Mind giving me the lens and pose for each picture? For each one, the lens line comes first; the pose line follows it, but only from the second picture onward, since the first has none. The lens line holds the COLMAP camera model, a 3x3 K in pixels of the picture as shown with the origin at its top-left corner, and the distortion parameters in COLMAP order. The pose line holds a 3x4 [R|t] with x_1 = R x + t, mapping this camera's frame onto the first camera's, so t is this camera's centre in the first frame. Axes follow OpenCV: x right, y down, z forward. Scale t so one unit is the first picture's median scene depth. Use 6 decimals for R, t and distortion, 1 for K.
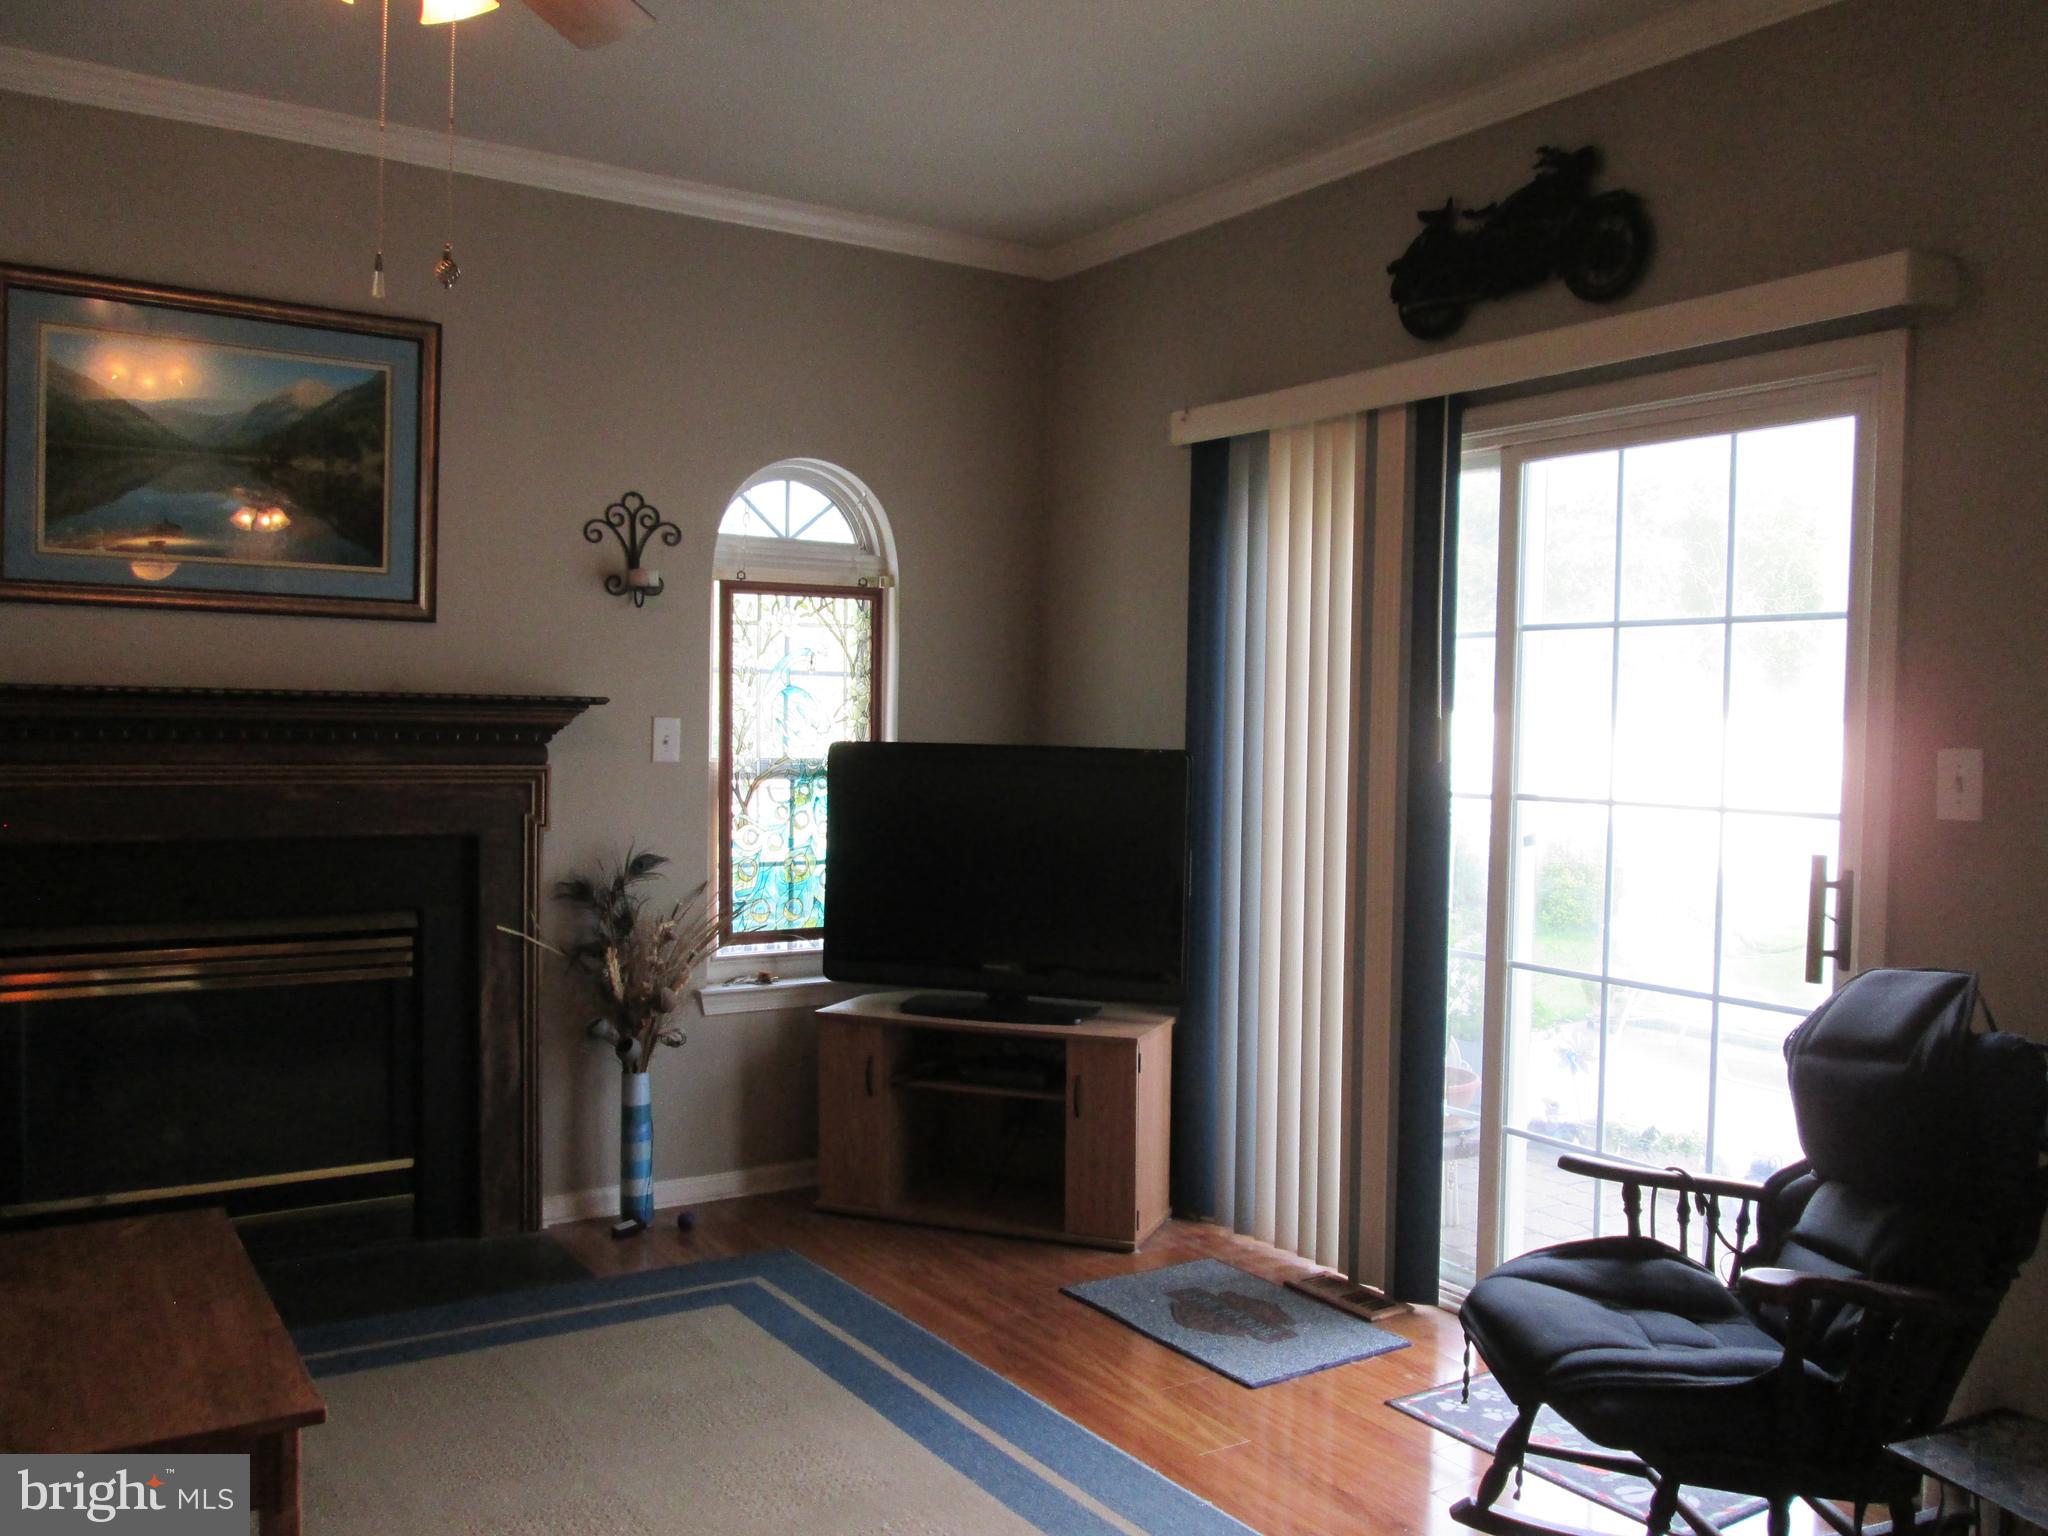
lens RADIAL K [[1664.7, 0, 961.8], [0, 1664.7, 771.1], [0, 0, 1]] dist [-0.036817, 0.000844]
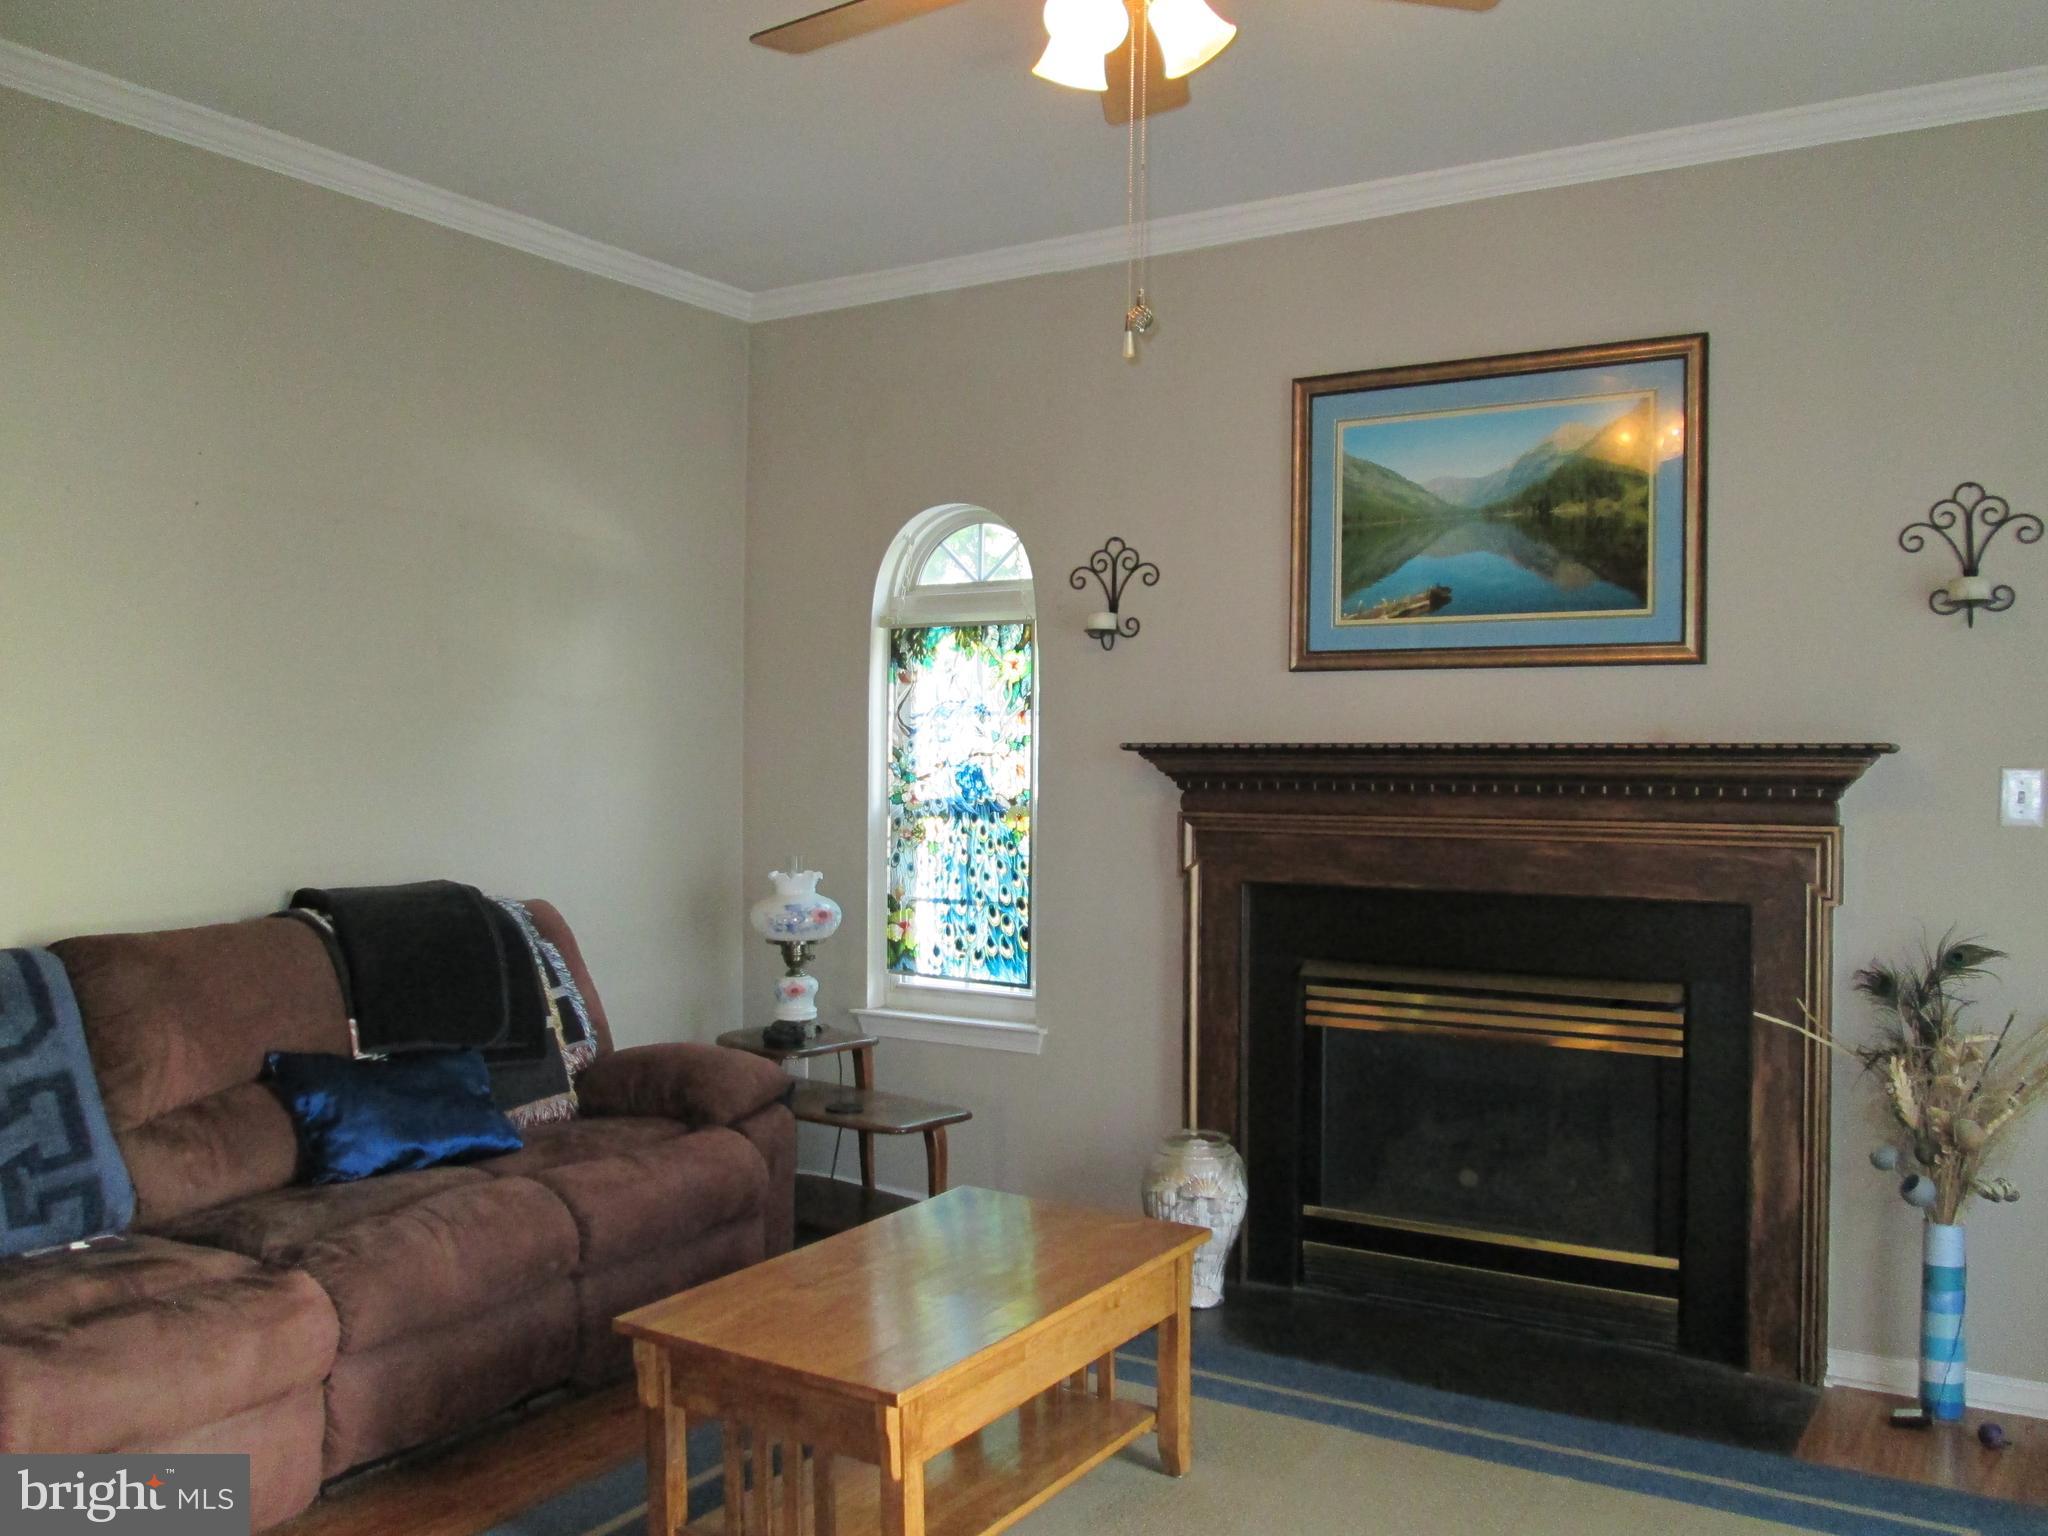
lens RADIAL K [[1651.0, 0, 1024.0], [0, 1651.0, 768.0], [0, 0, 1]] dist [-0.068628, 0.036386]
pose [[0.439780, -0.012732, -0.898015, 0.302705], [-0.026814, 0.999268, -0.027299, 0.000218], [0.897705, 0.036085, 0.439116, 0.276184]]
